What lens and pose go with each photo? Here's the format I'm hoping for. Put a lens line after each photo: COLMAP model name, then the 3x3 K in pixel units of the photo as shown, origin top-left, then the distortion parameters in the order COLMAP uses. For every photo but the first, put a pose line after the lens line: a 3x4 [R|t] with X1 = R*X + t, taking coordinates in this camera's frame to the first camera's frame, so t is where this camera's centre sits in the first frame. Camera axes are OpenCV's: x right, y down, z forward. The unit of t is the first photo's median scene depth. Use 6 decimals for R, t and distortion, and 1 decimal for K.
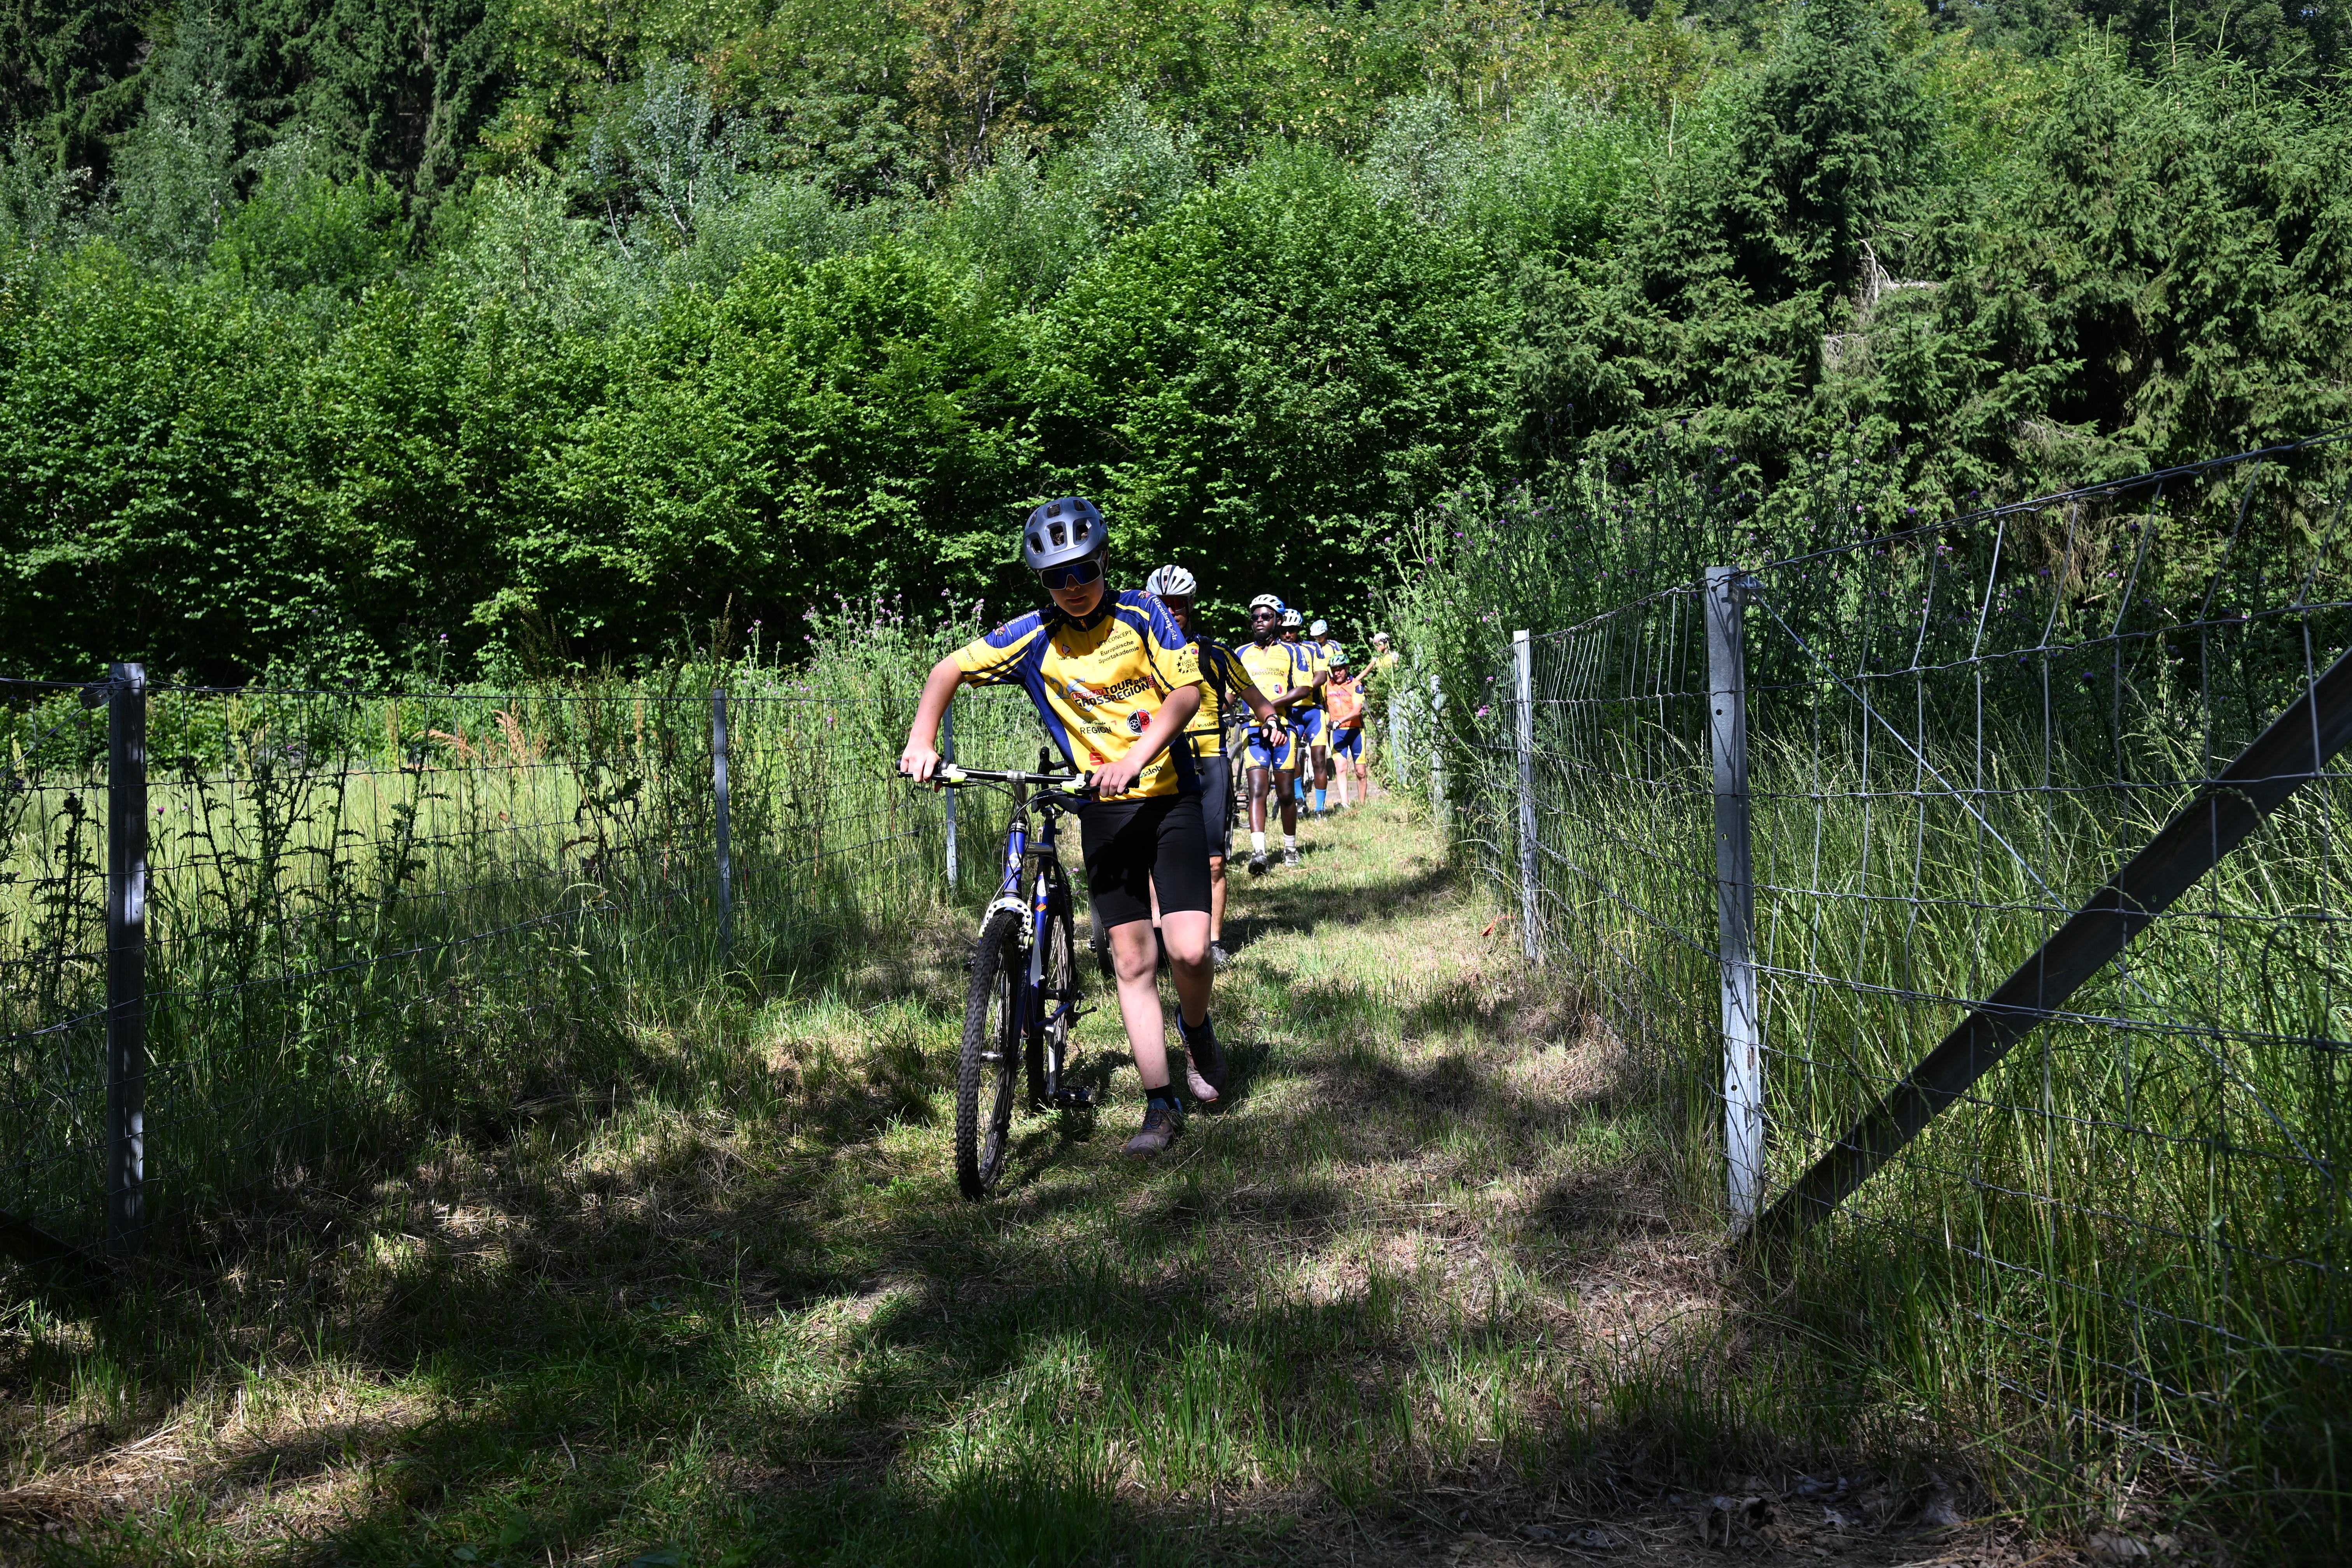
lens RADIAL K [[2040.0, 0, 1176.0], [0, 2040.0, 784.0], [0, 0, 1]] dist [-0.002887, -0.003350]
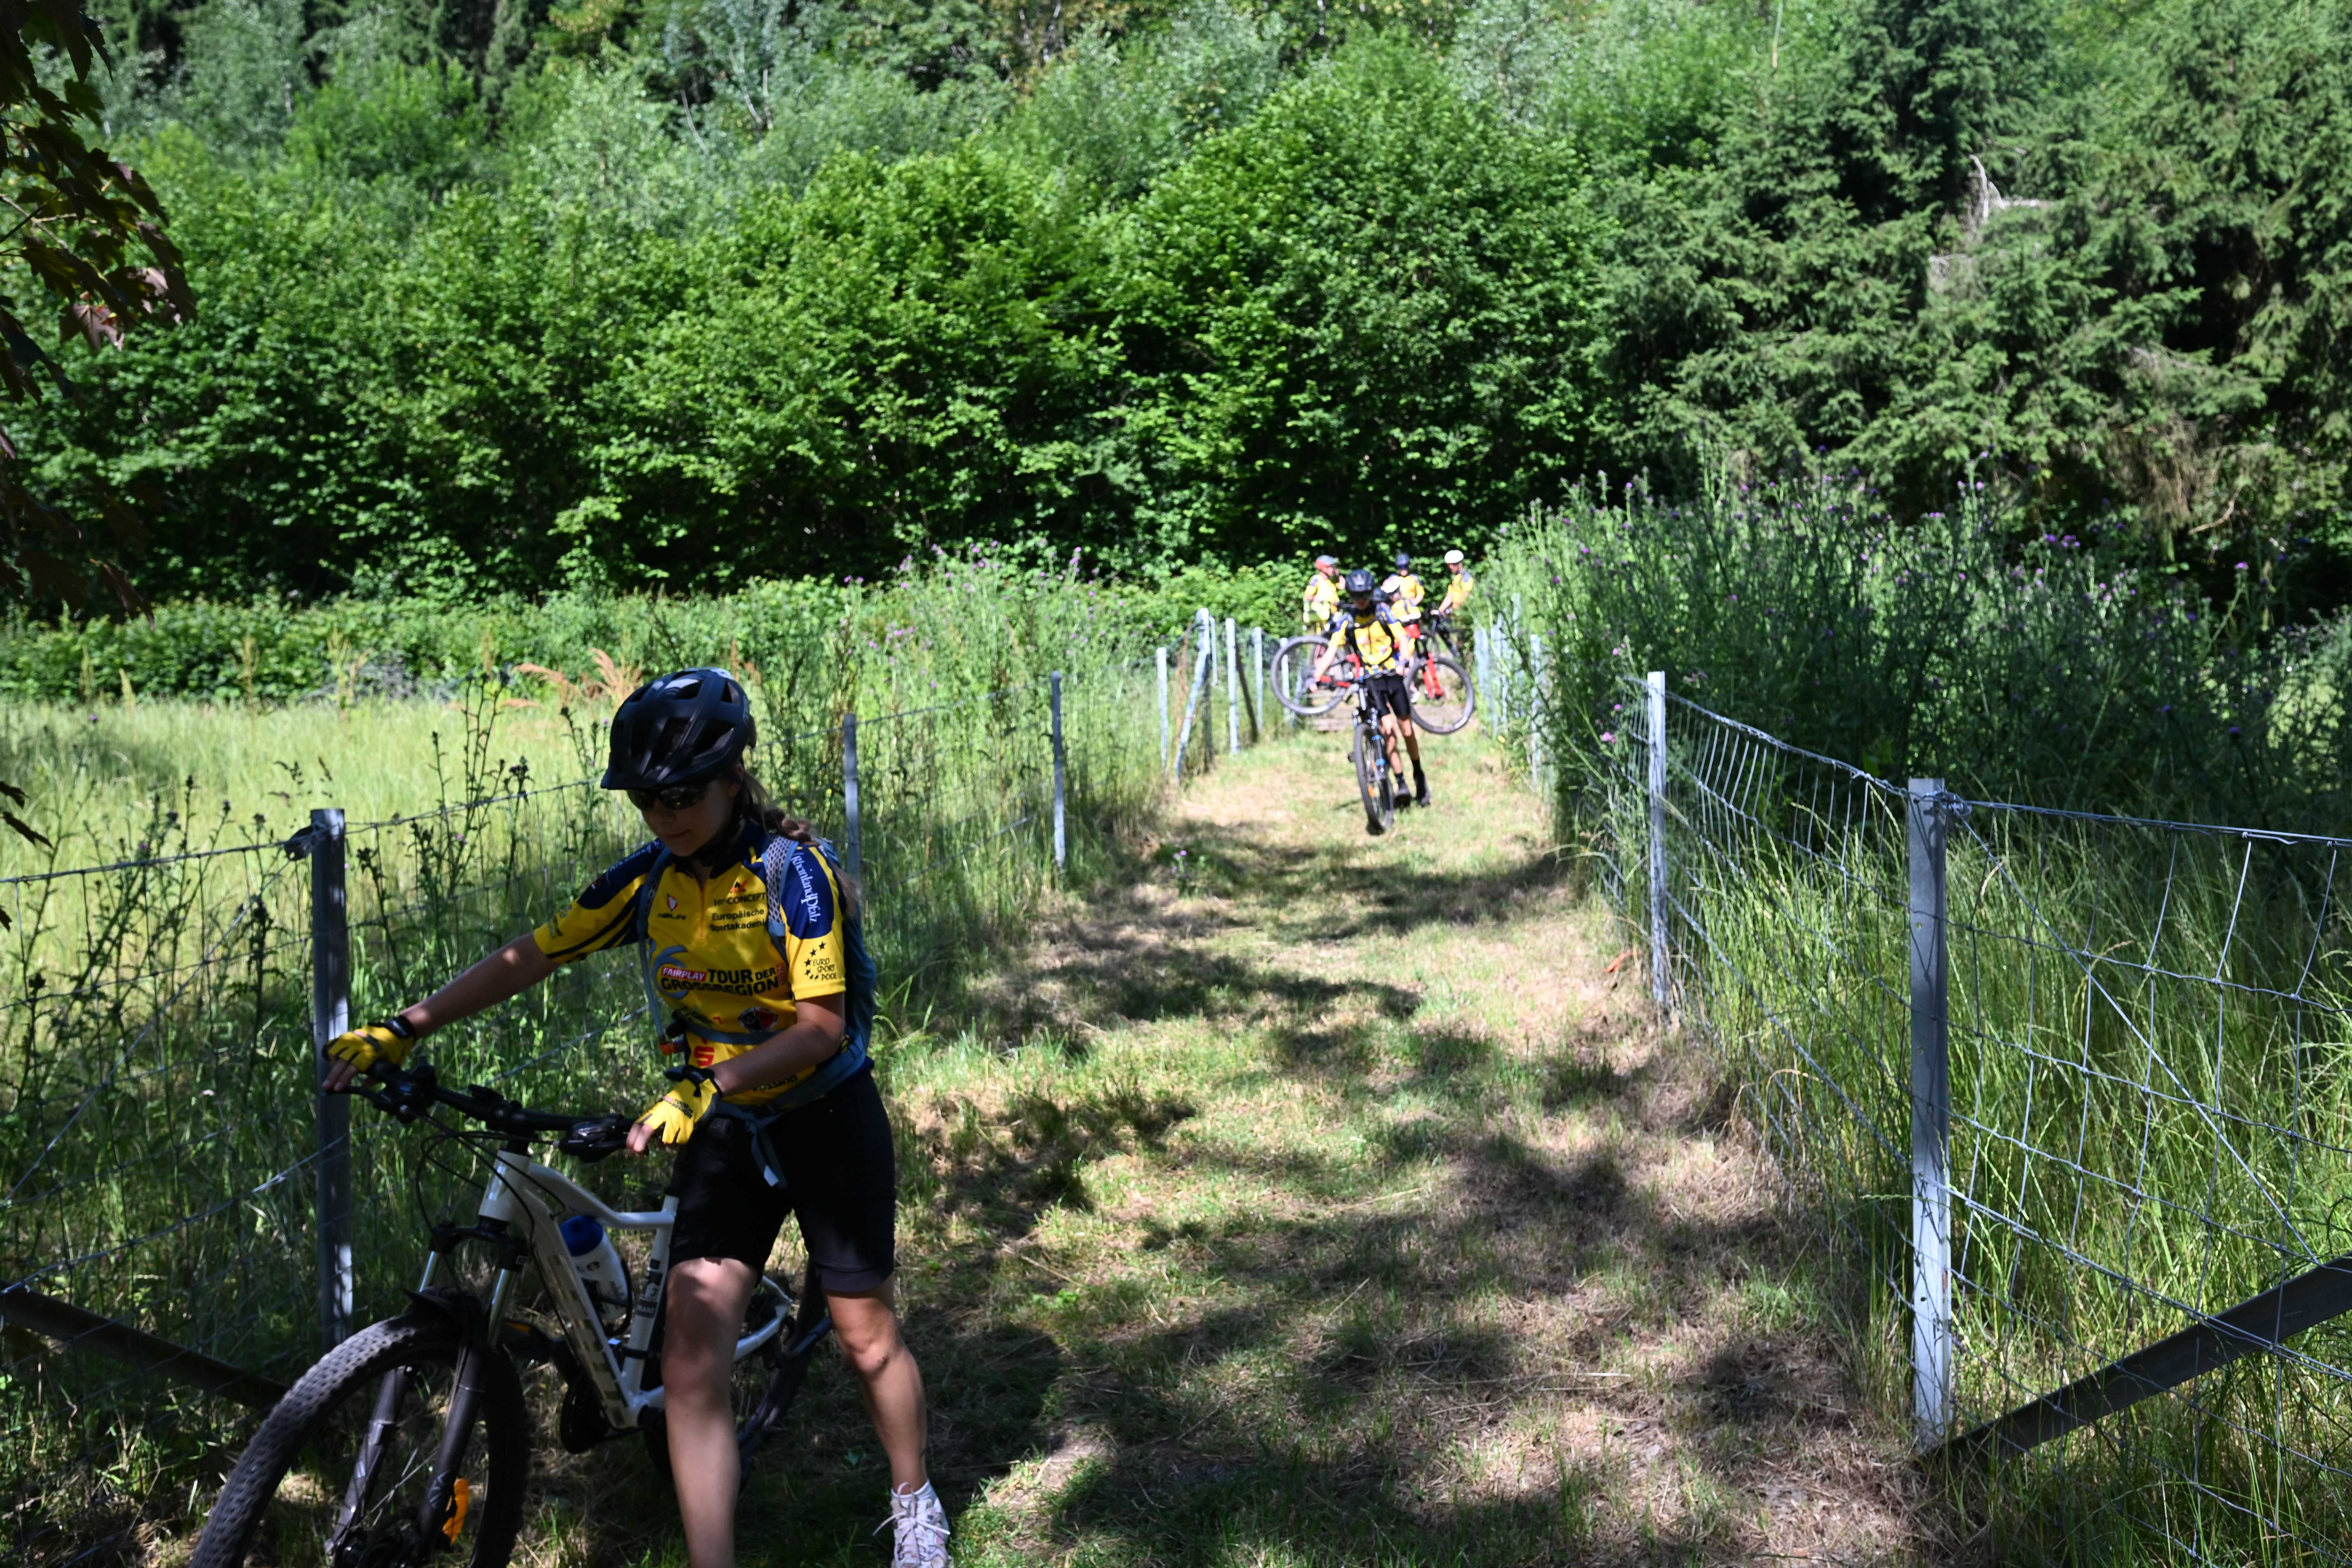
lens RADIAL K [[2042.1, 0, 1176.0], [0, 2042.1, 784.0], [0, 0, 1]] dist [-0.002445, -0.003505]
pose [[0.999470, 0.011558, -0.030422, -0.010263], [-0.009673, 0.998067, 0.061395, -0.024341], [0.031073, -0.061068, 0.997650, -0.001262]]
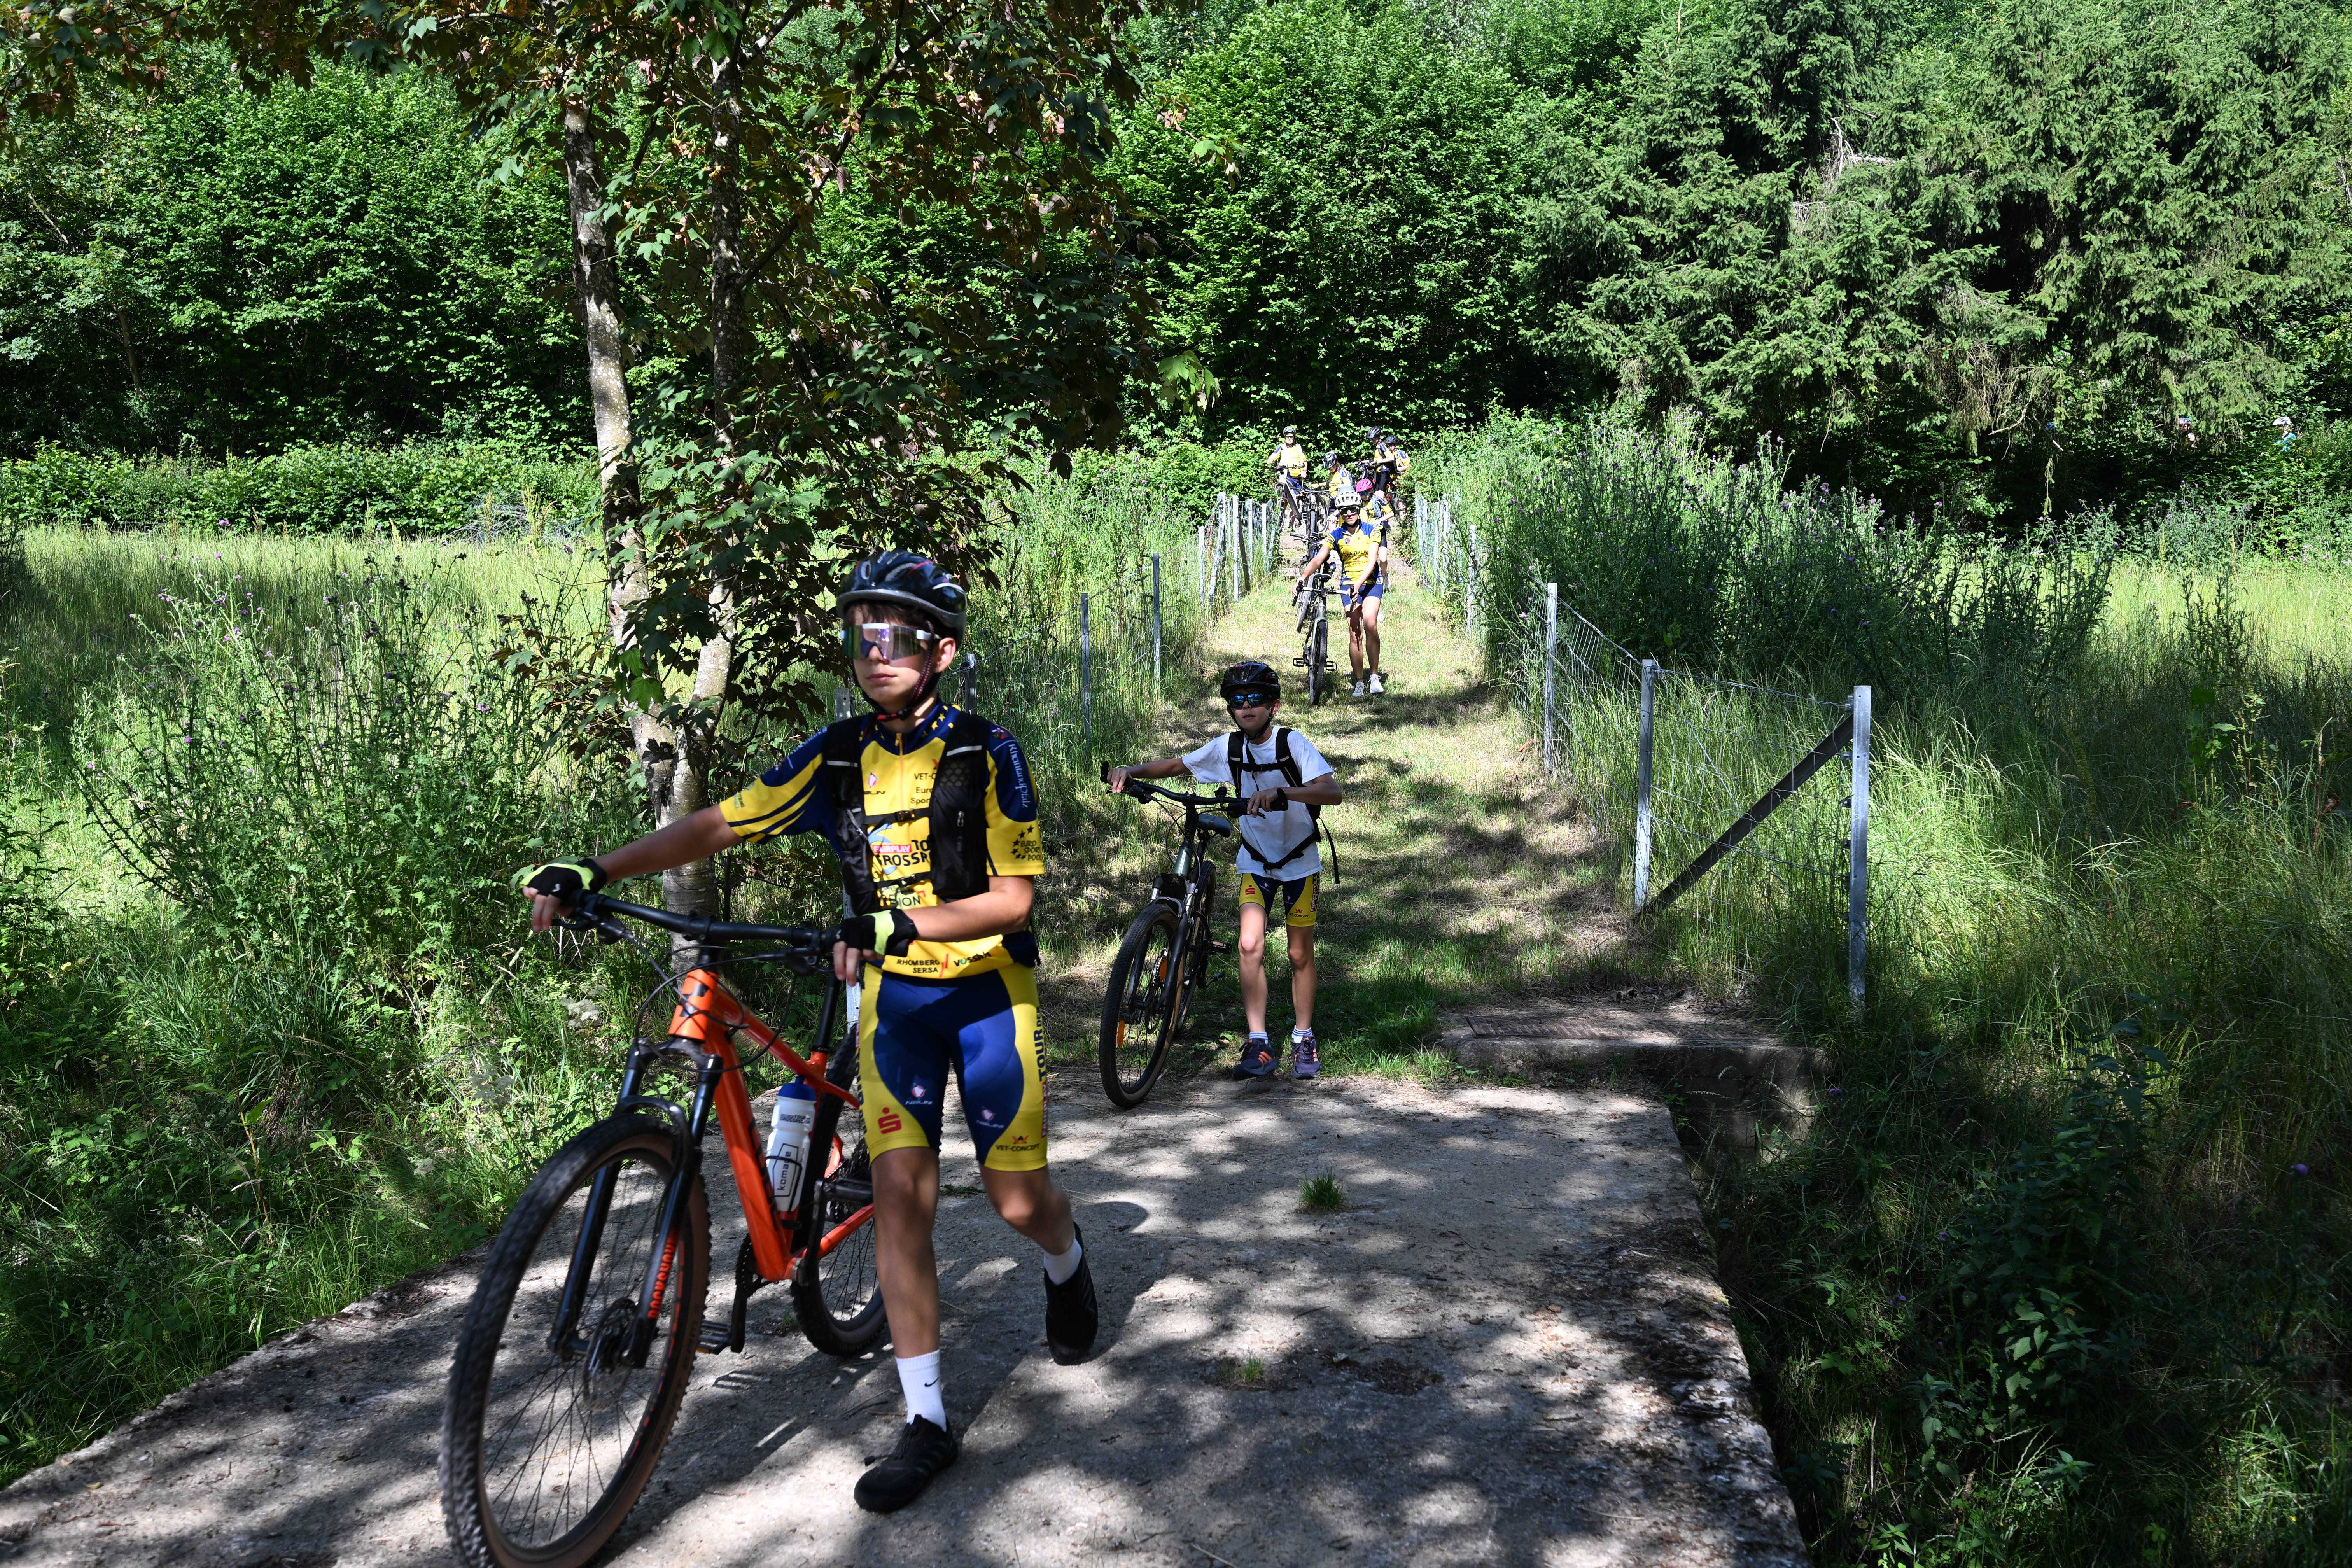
lens RADIAL K [[2042.1, 0, 1176.0], [0, 2042.1, 784.0], [0, 0, 1]] dist [-0.002445, -0.003505]
pose [[0.999318, 0.032808, 0.016955, -0.054813], [-0.034960, 0.988363, 0.148040, -0.046545], [-0.011900, -0.148531, 0.988836, -0.233731]]
